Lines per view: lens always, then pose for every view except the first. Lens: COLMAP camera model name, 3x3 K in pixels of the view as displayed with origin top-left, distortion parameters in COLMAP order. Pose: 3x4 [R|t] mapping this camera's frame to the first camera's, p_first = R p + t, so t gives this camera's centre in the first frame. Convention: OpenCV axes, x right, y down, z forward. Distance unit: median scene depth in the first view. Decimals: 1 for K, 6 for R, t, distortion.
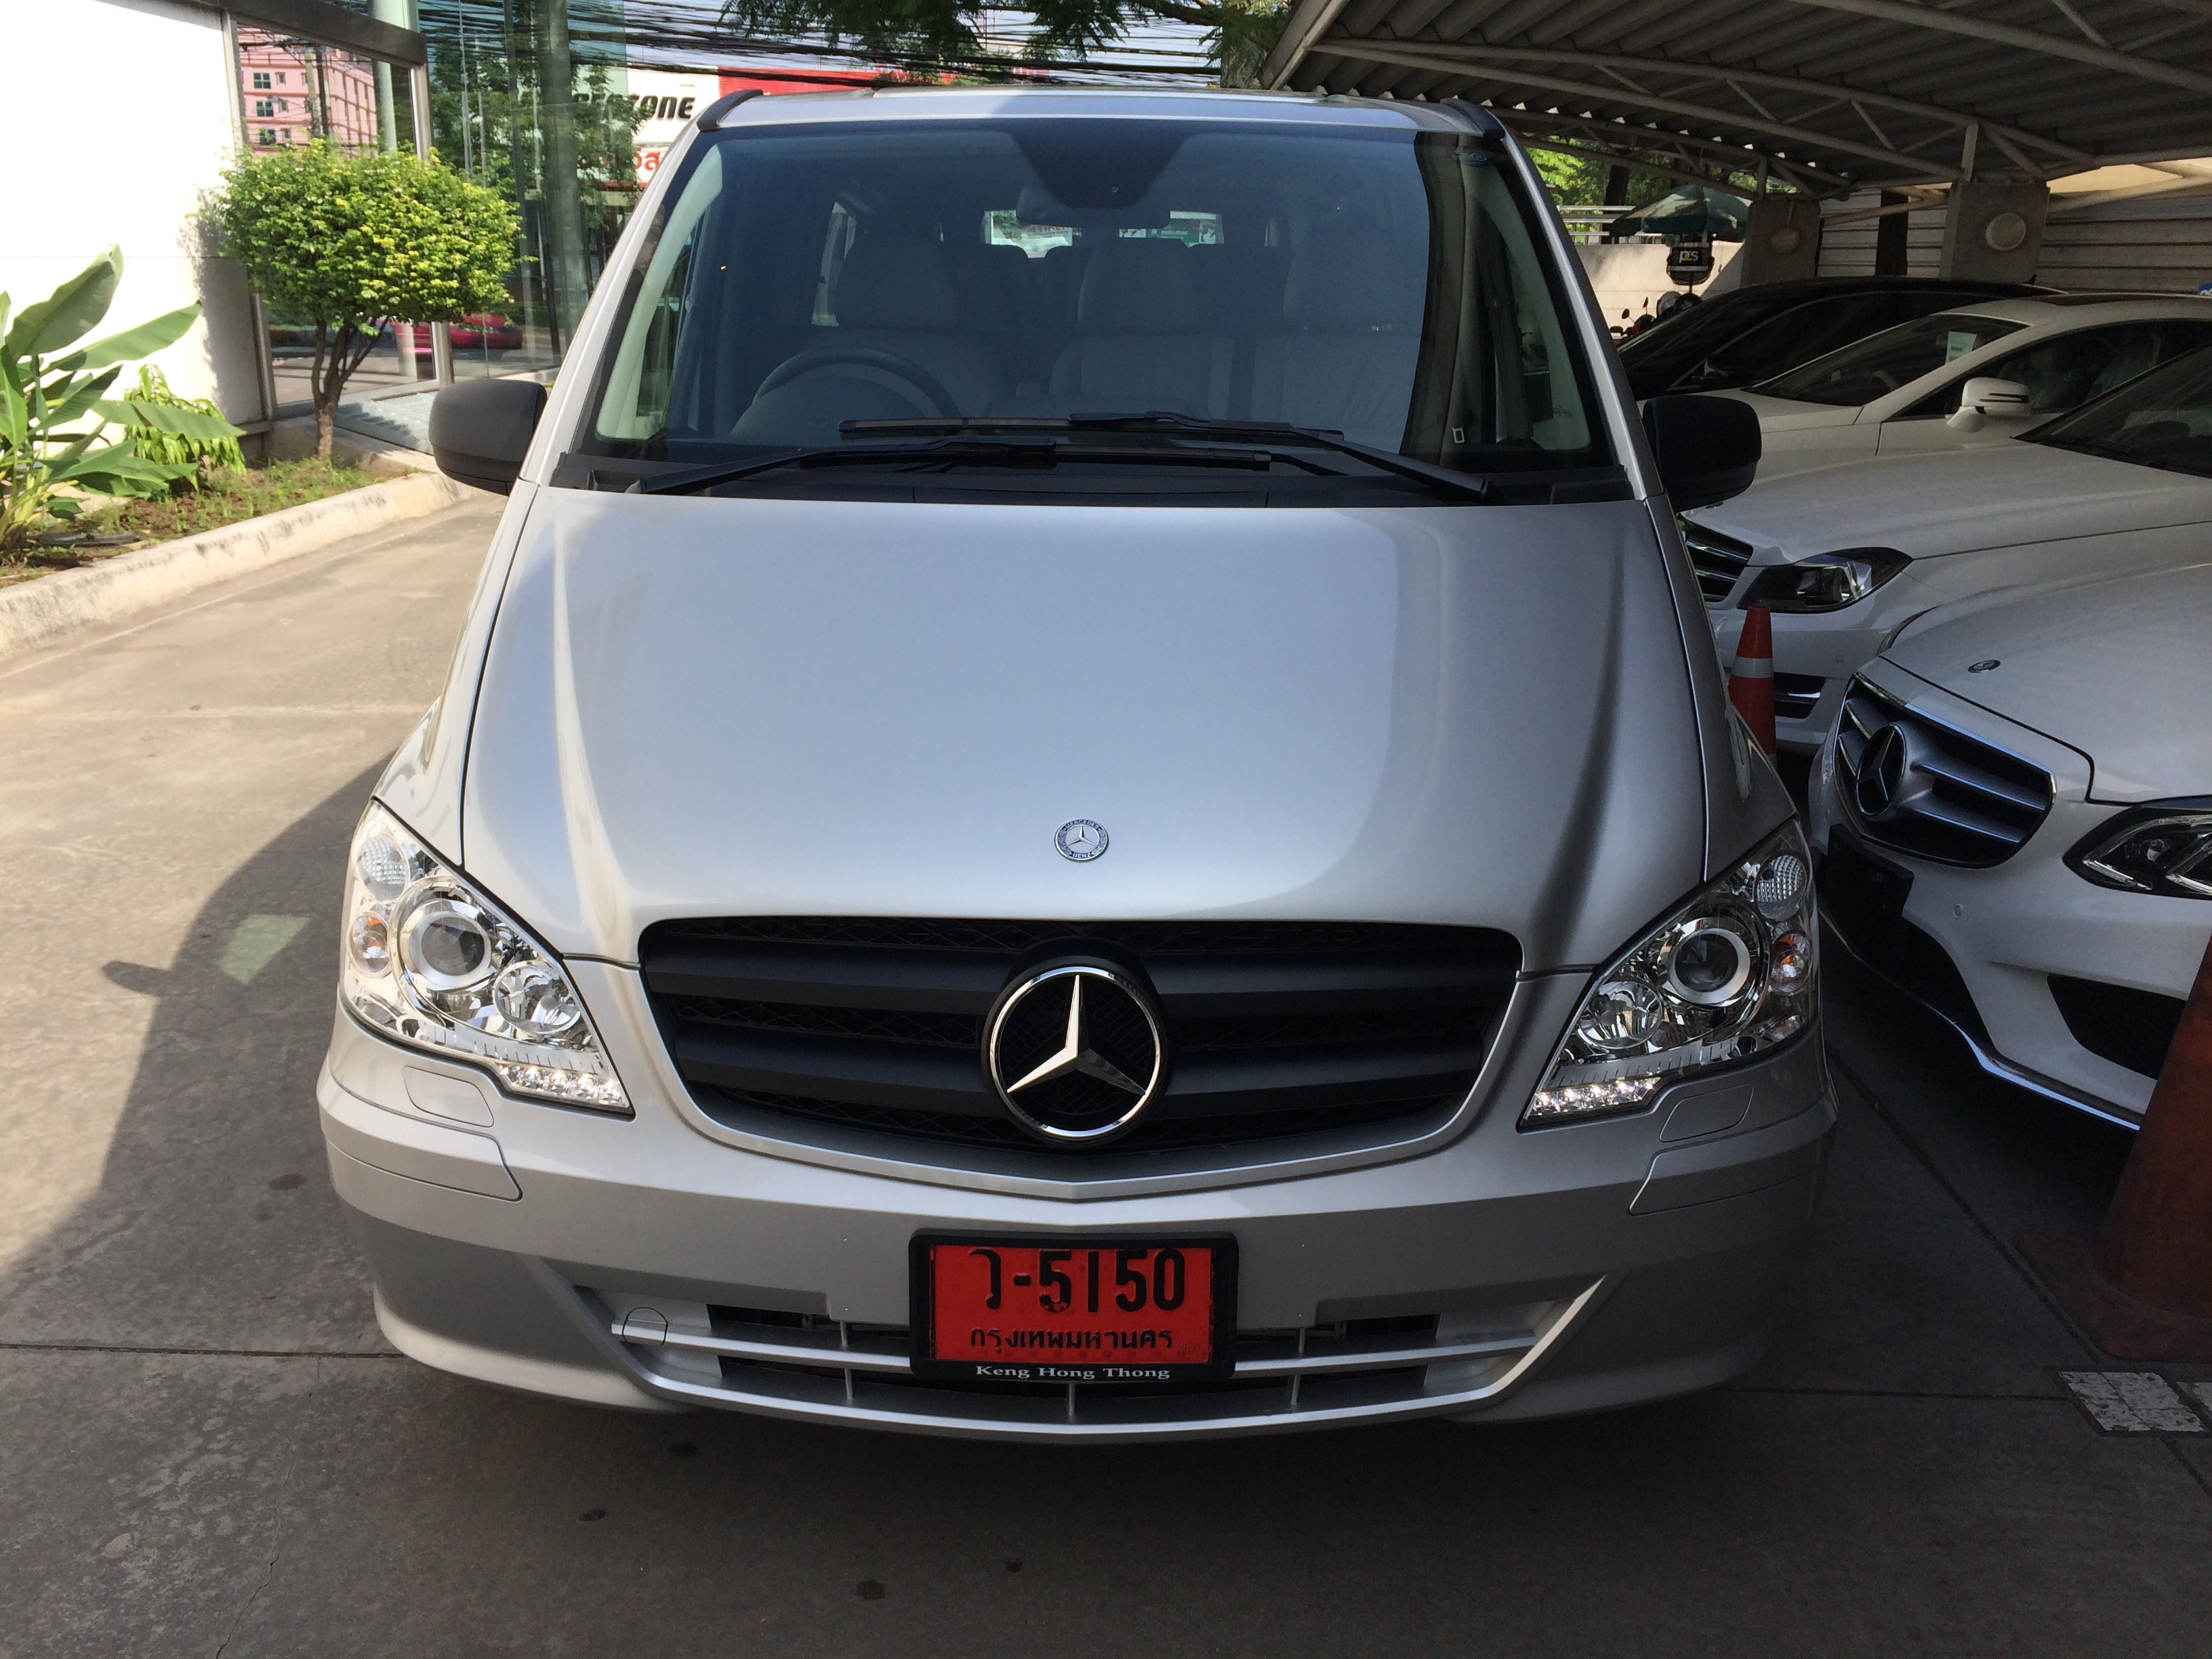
lens RADIAL K [[1939.8, 0, 1101.3], [0, 1939.8, 818.7], [0, 0, 1]] dist [0.057553, -0.091630]
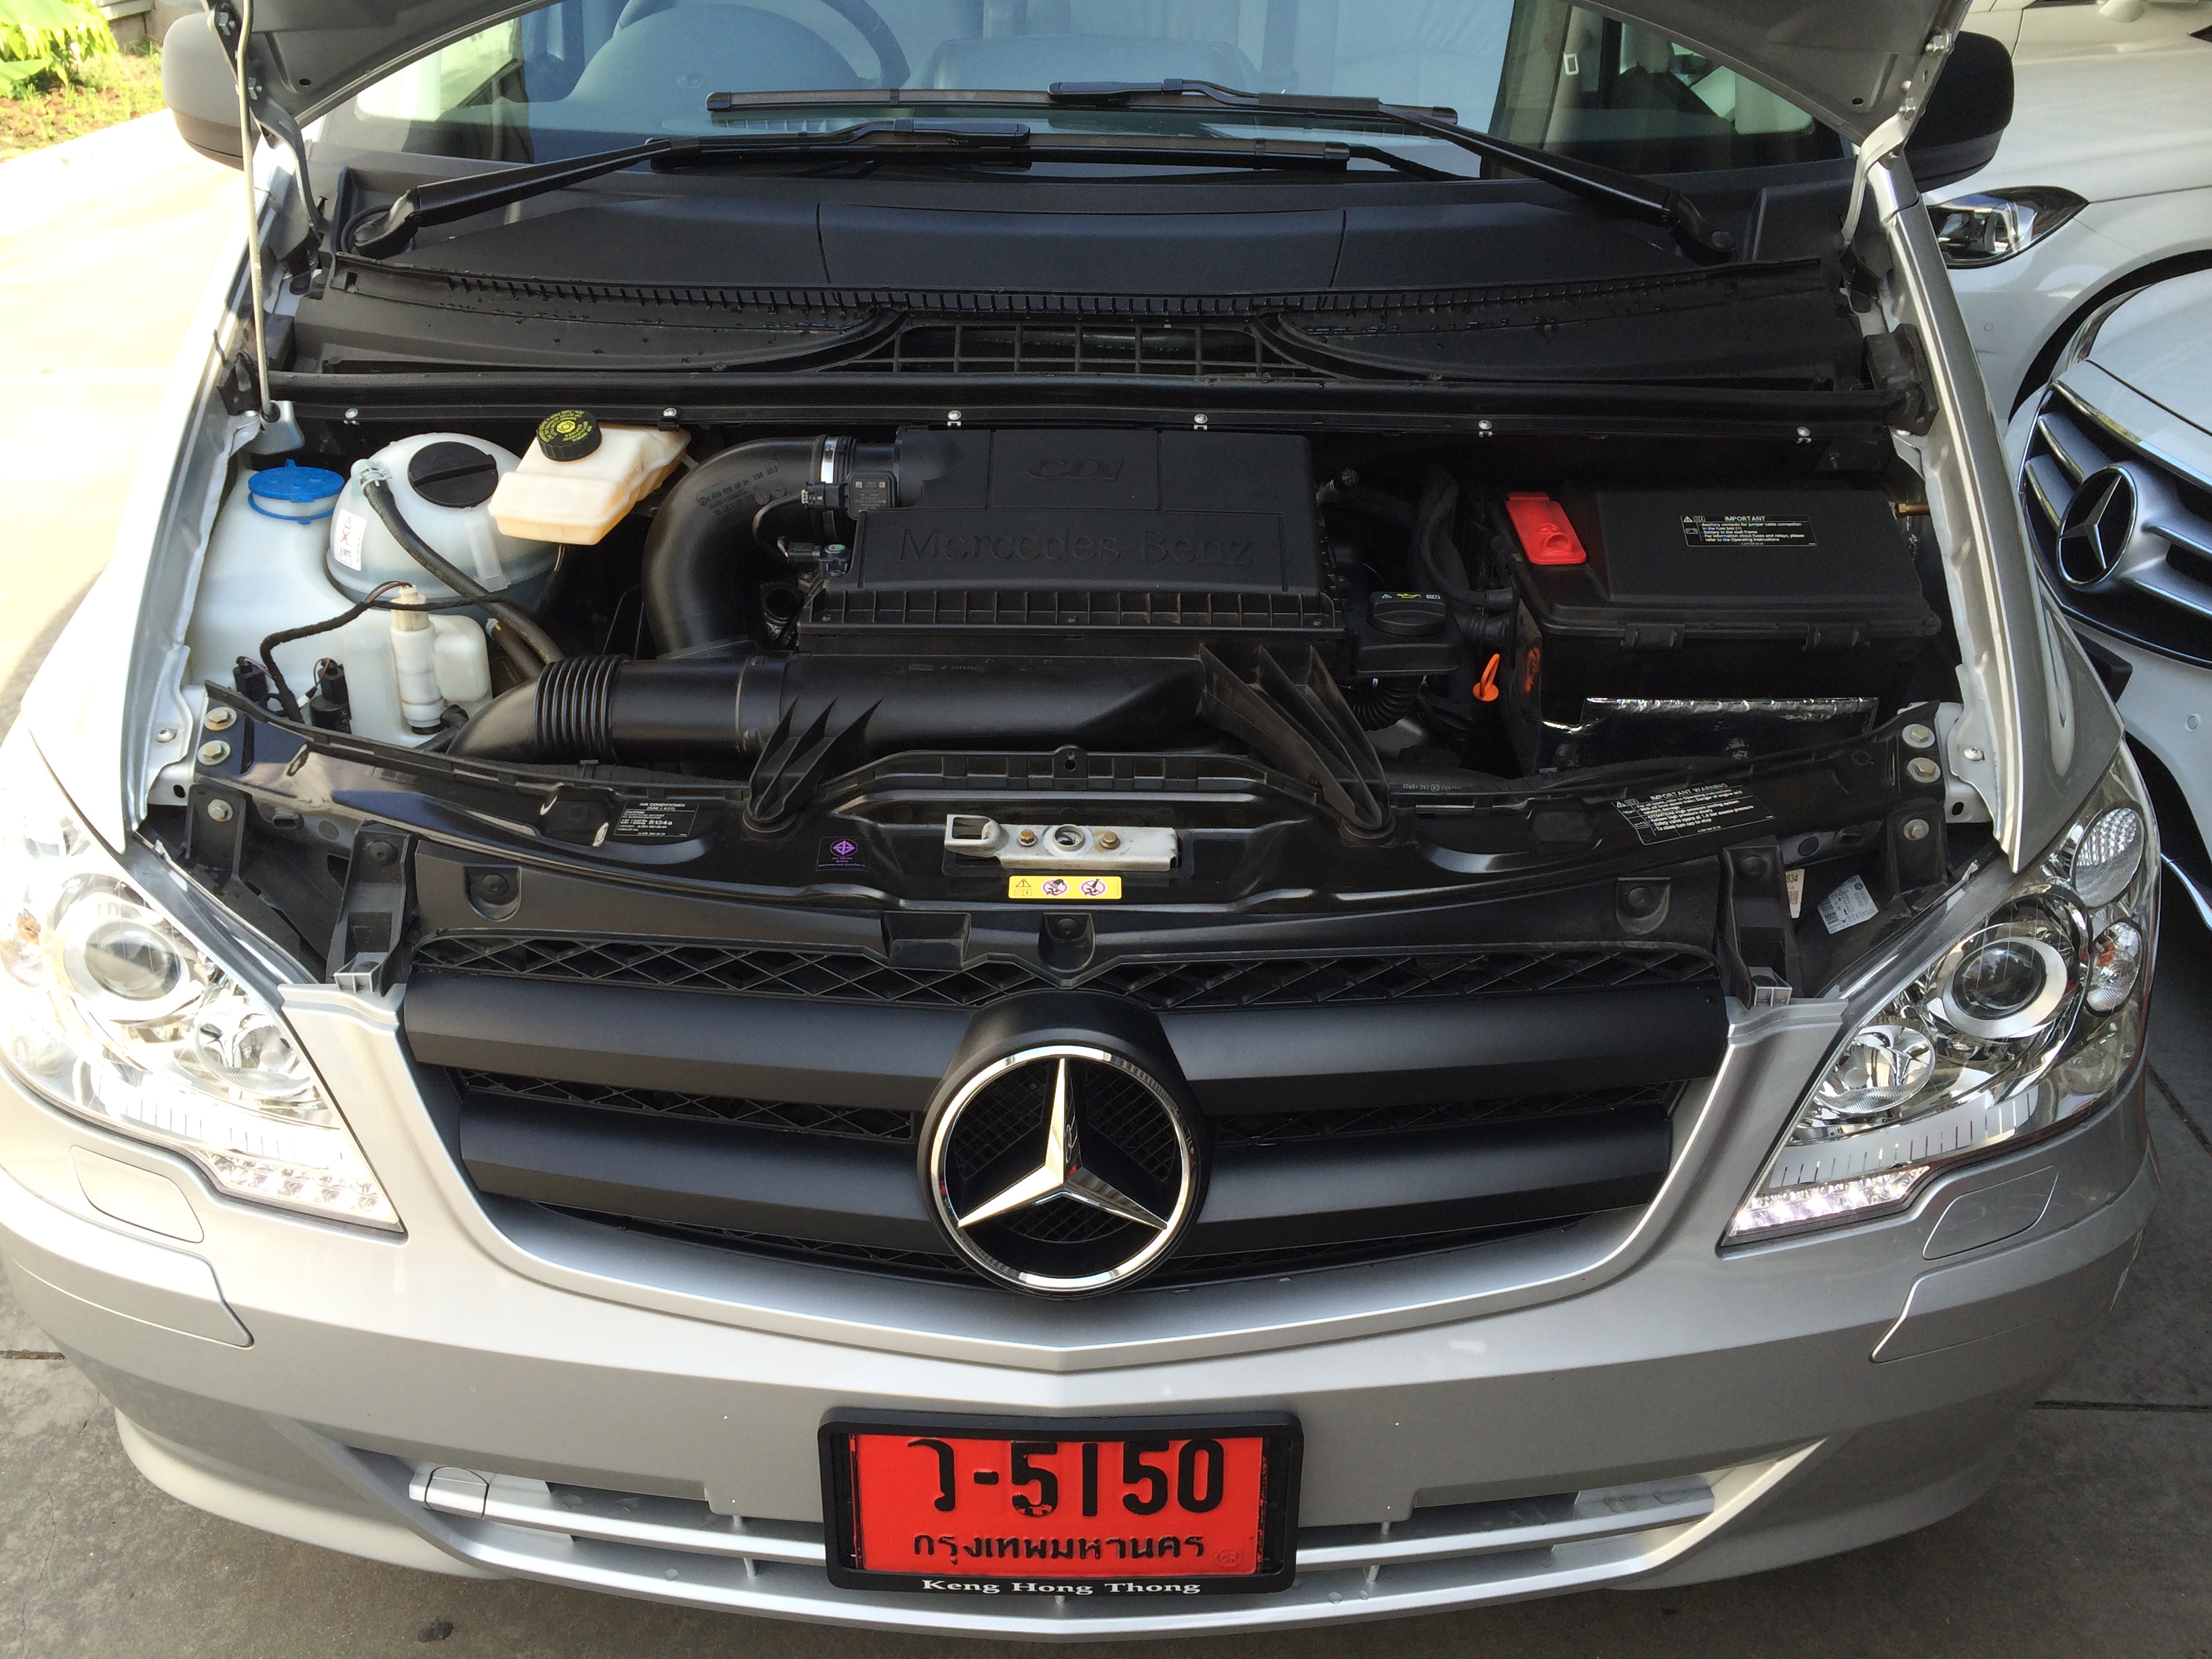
lens RADIAL K [[1939.8, 0, 1110.4], [0, 1939.8, 837.5], [0, 0, 1]] dist [0.057553, -0.091630]
pose [[0.999987, -0.003572, 0.003735, 0.001302], [0.002695, 0.977042, 0.213031, -0.123381], [-0.004411, -0.213018, 0.977038, 0.362523]]
